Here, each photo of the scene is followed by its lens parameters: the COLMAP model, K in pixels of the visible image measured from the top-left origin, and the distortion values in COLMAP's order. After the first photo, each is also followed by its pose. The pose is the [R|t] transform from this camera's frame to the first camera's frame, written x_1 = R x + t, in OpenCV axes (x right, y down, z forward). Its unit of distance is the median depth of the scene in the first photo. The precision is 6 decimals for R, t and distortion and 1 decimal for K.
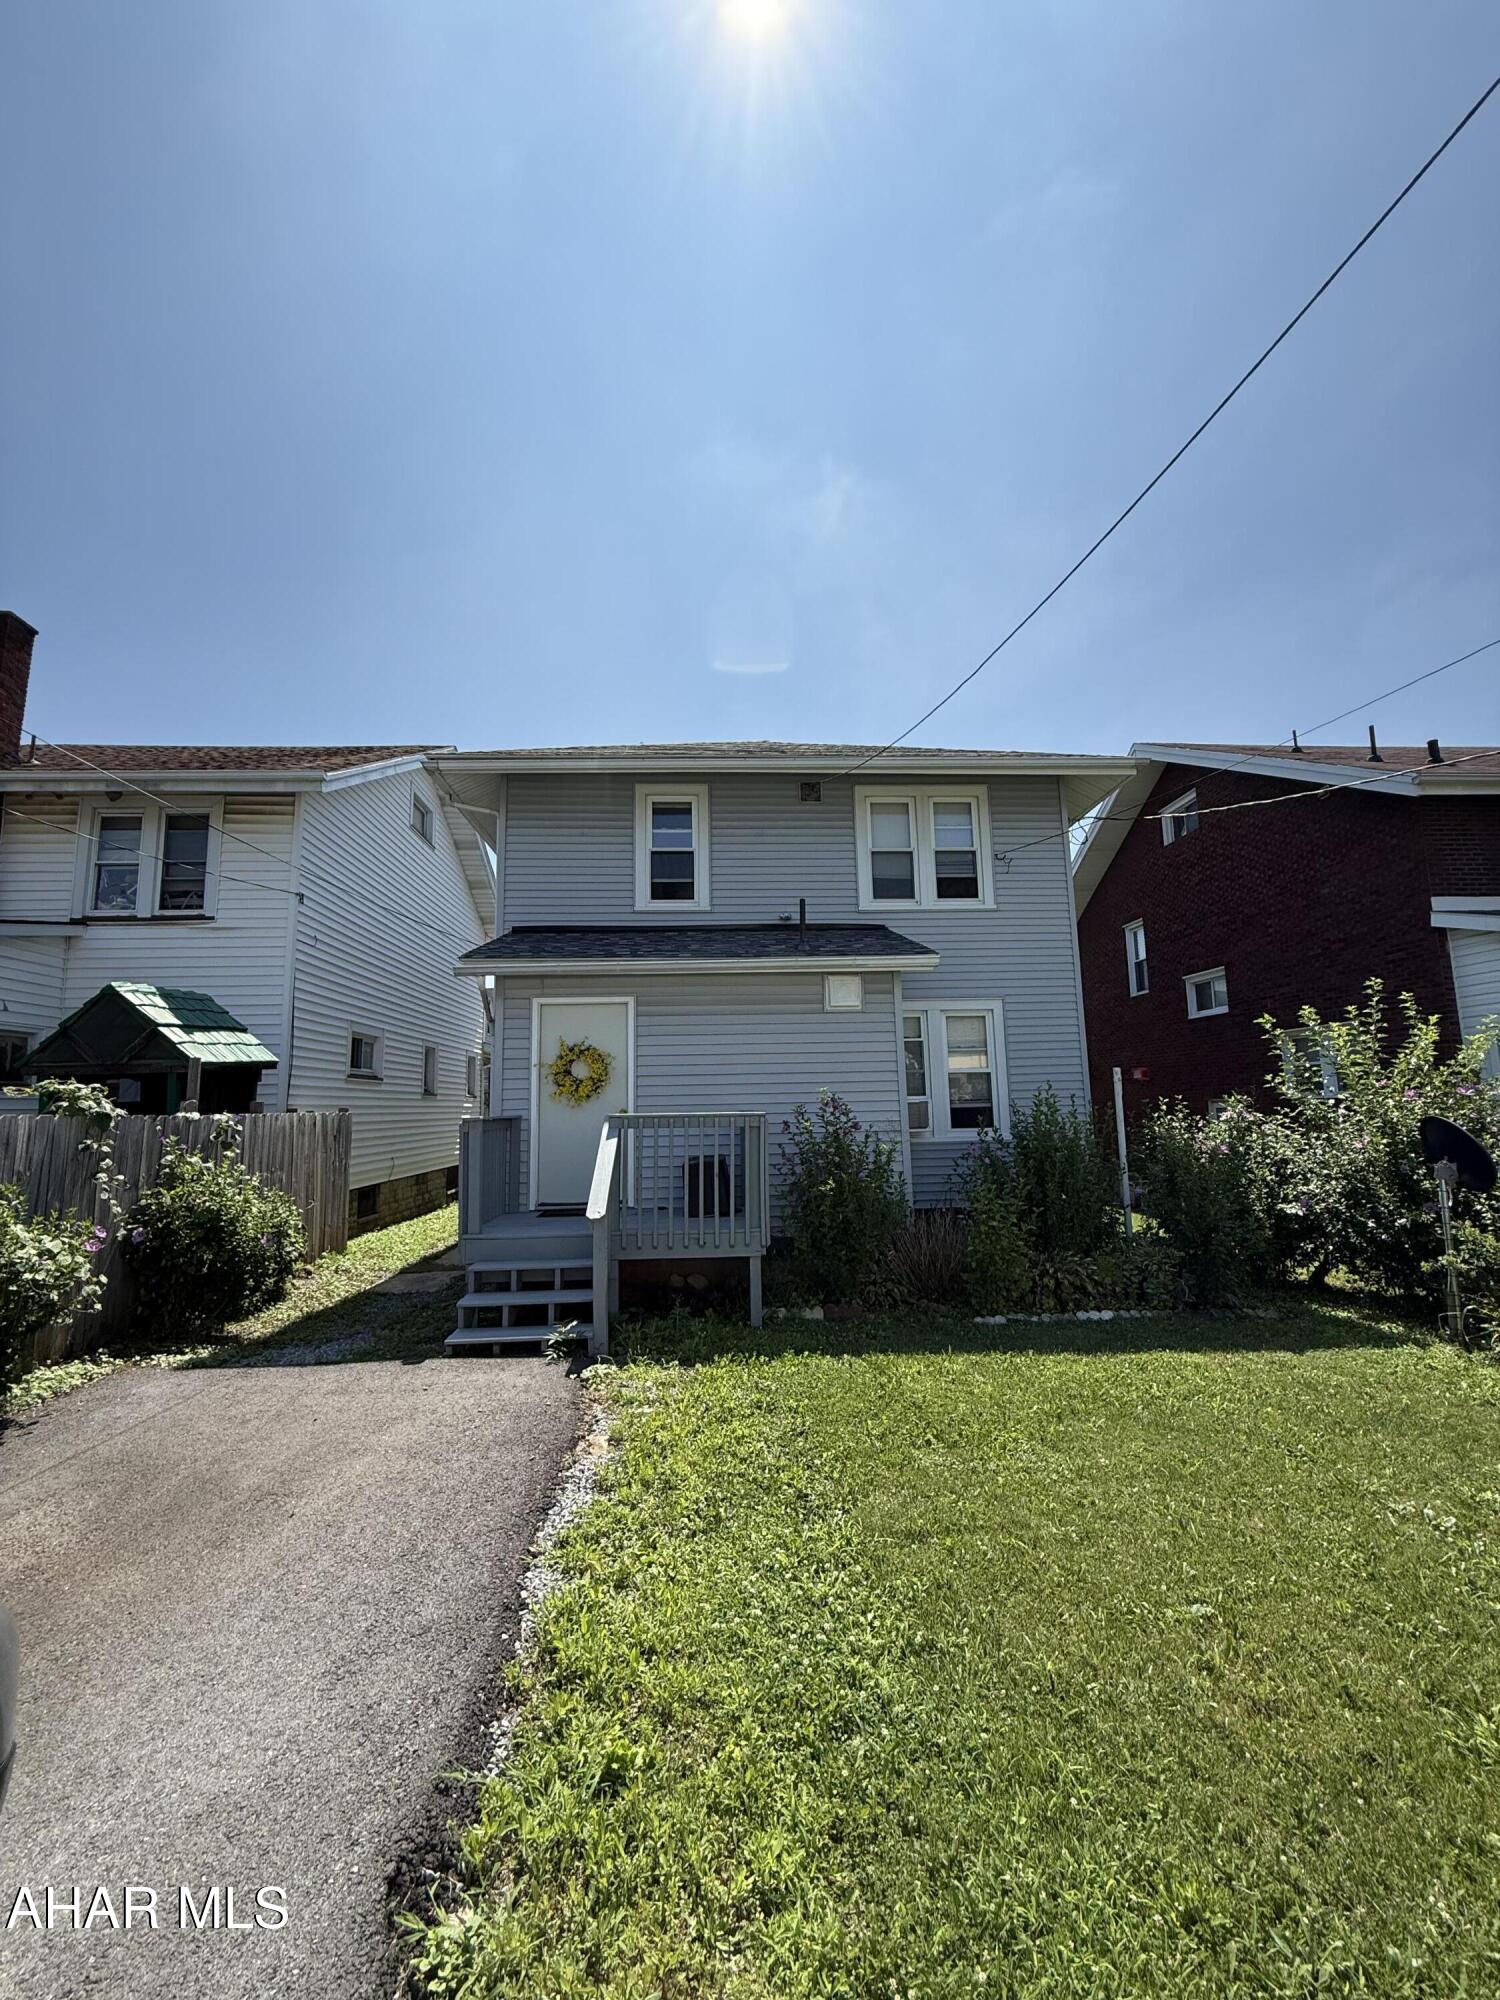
lens RADIAL K [[801.5, 0, 739.5], [0, 801.5, 998.7], [0, 0, 1]] dist [0.000832, -0.000209]
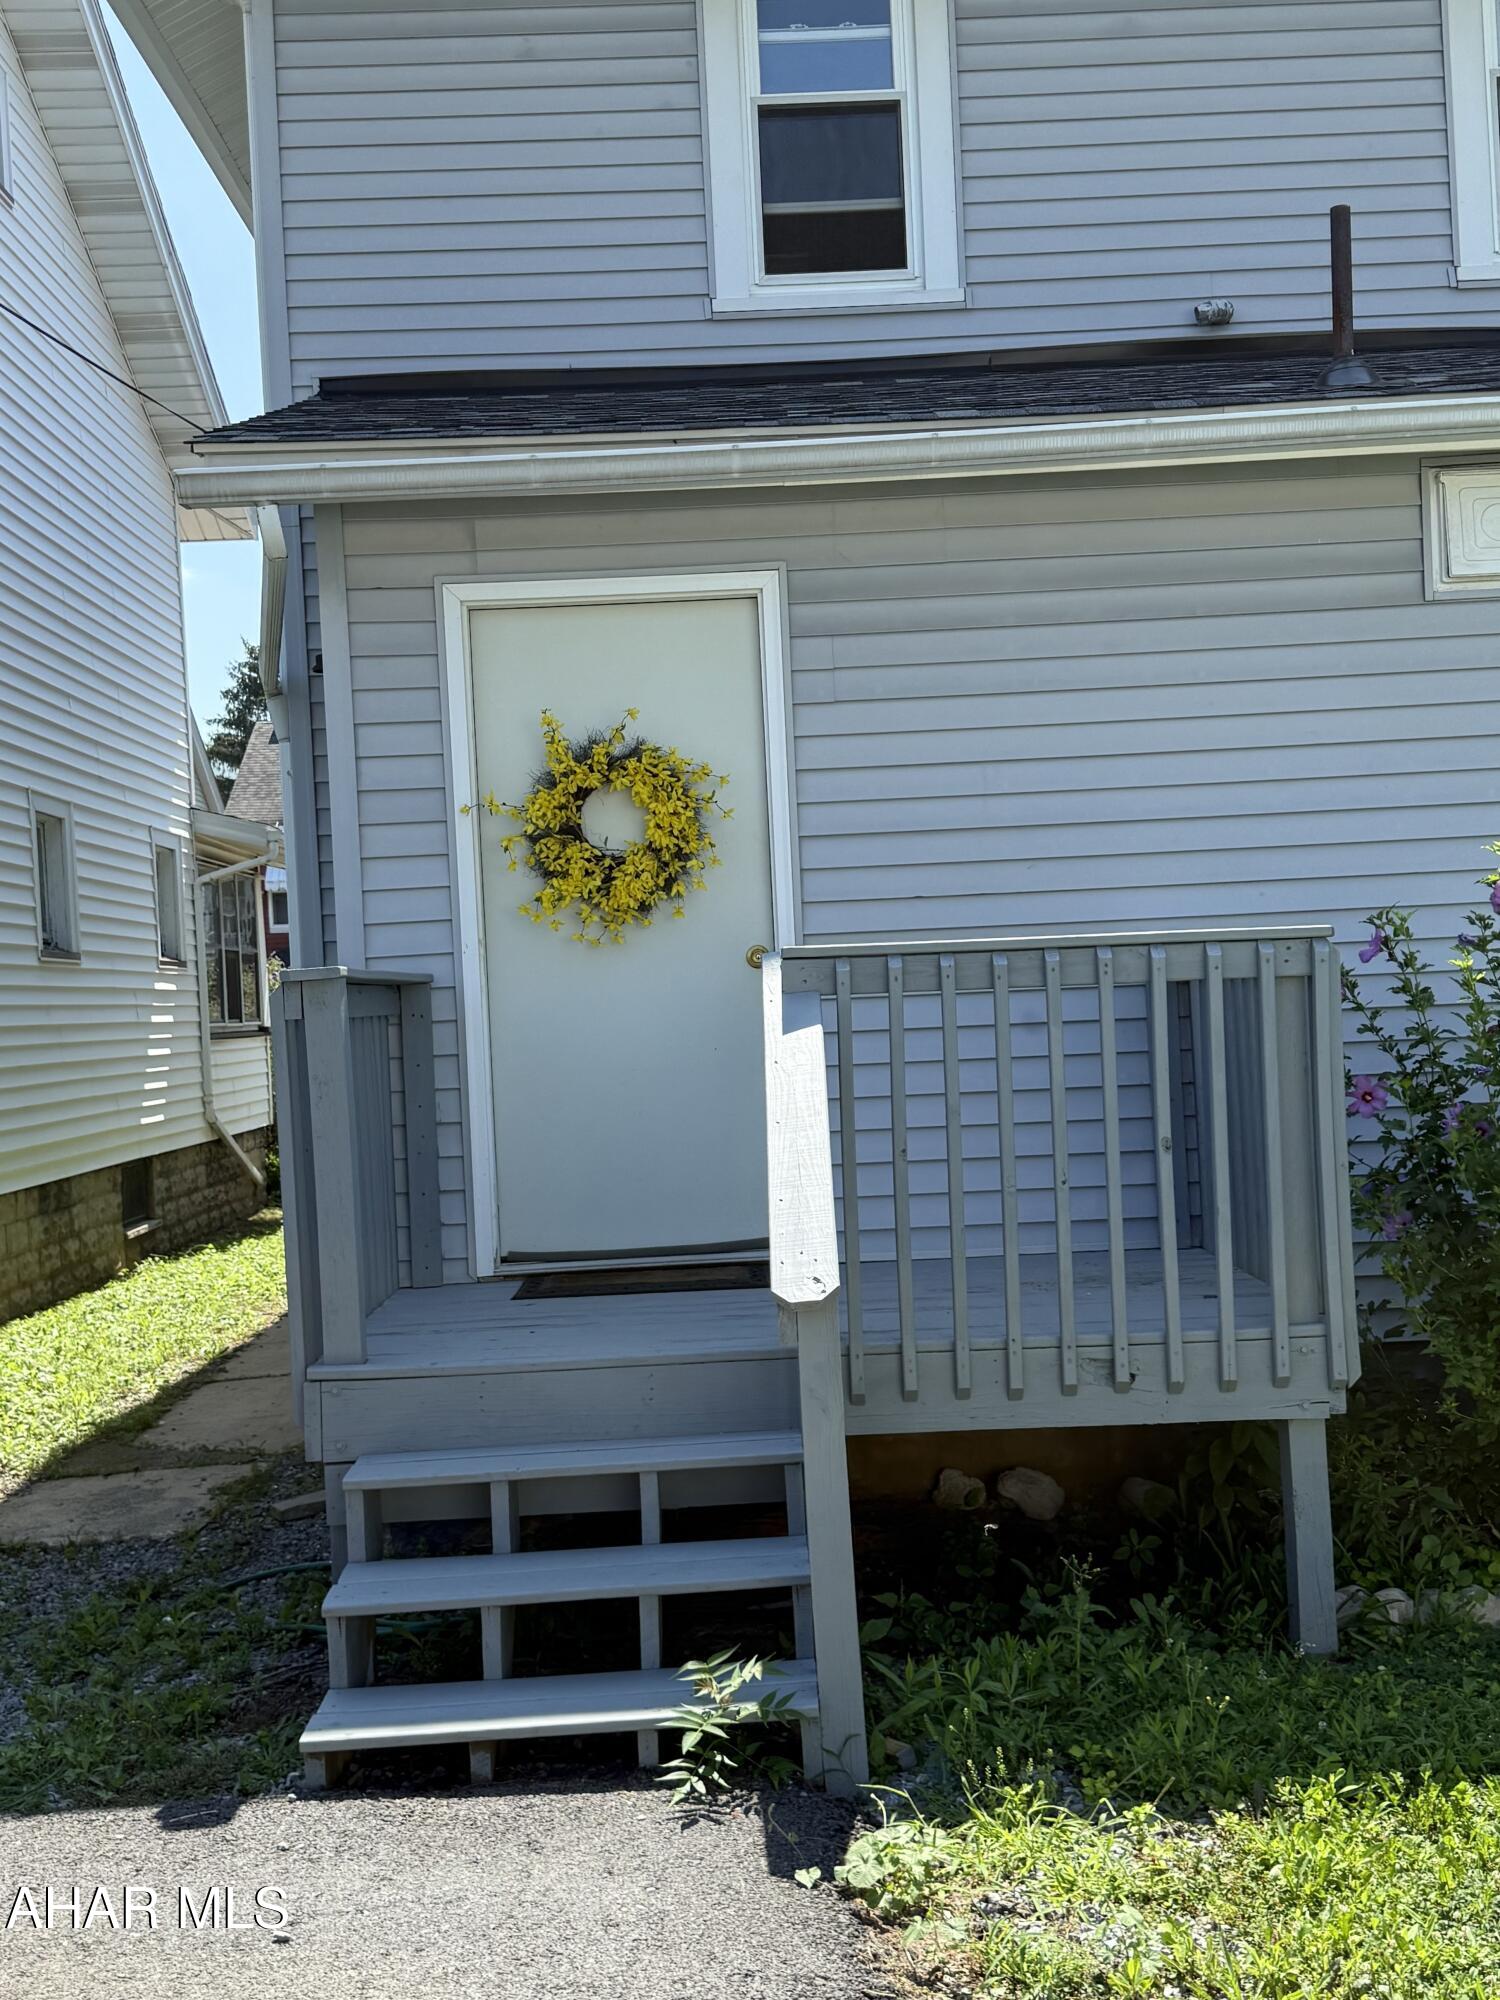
lens RADIAL K [[2145.3, 0, 753.0], [0, 2145.3, 1000.0], [0, 0, 1]] dist [0.093169, 0.000000]
pose [[0.999004, -0.026306, -0.036045, -0.121085], [0.030939, 0.990404, 0.134695, 0.048942], [0.032156, -0.135676, 0.990231, 0.195375]]
